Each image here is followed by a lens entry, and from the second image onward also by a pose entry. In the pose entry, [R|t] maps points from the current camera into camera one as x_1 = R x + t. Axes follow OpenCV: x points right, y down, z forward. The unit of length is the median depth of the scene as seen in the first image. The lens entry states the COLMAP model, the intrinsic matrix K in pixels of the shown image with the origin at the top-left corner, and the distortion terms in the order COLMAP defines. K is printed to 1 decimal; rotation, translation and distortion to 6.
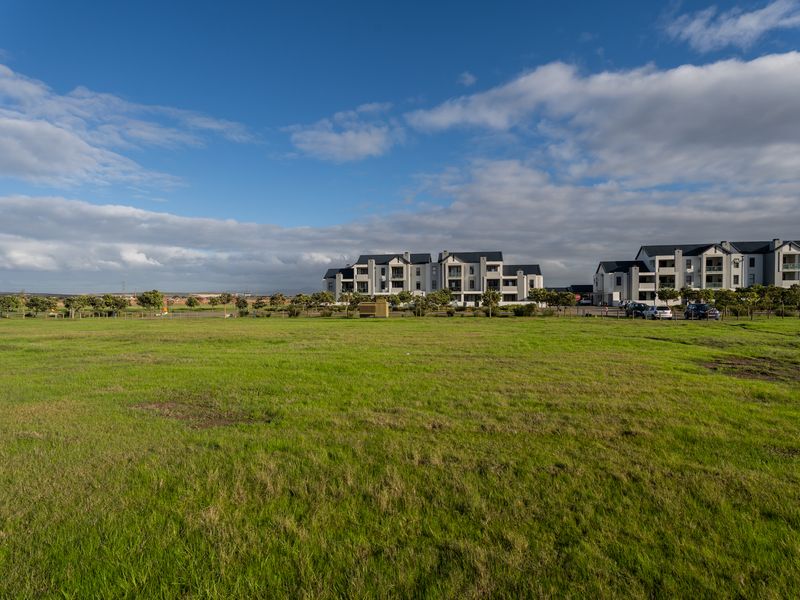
lens RADIAL K [[418.7, 0, 393.6], [0, 418.7, 301.0], [0, 0, 1]] dist [0.024719, 0.002550]
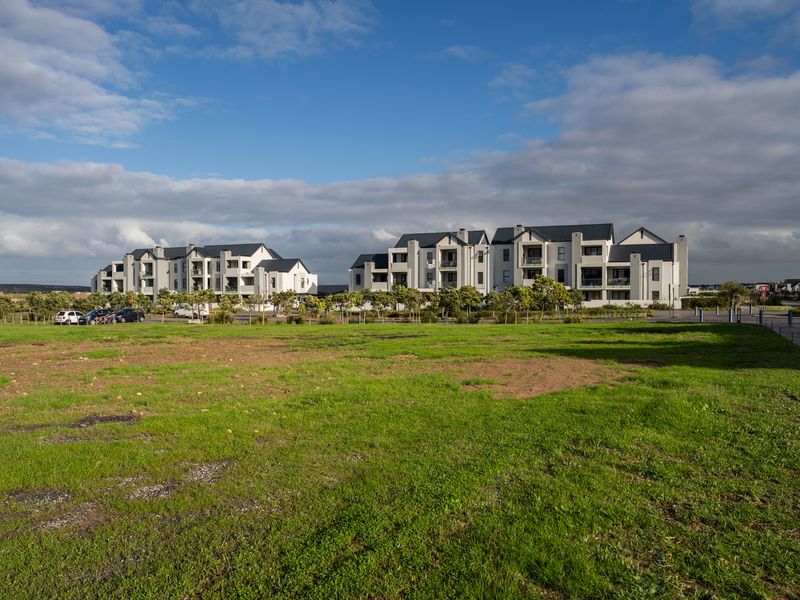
lens RADIAL K [[671.5, 0, 402.9], [0, 671.5, 303.3], [0, 0, 1]] dist [0.012961, 0.012465]
pose [[0.981625, 0.000605, -0.190818, 0.150536], [-0.000198, 0.999998, 0.002155, -0.000852], [0.190819, -0.002077, 0.981623, -0.041161]]
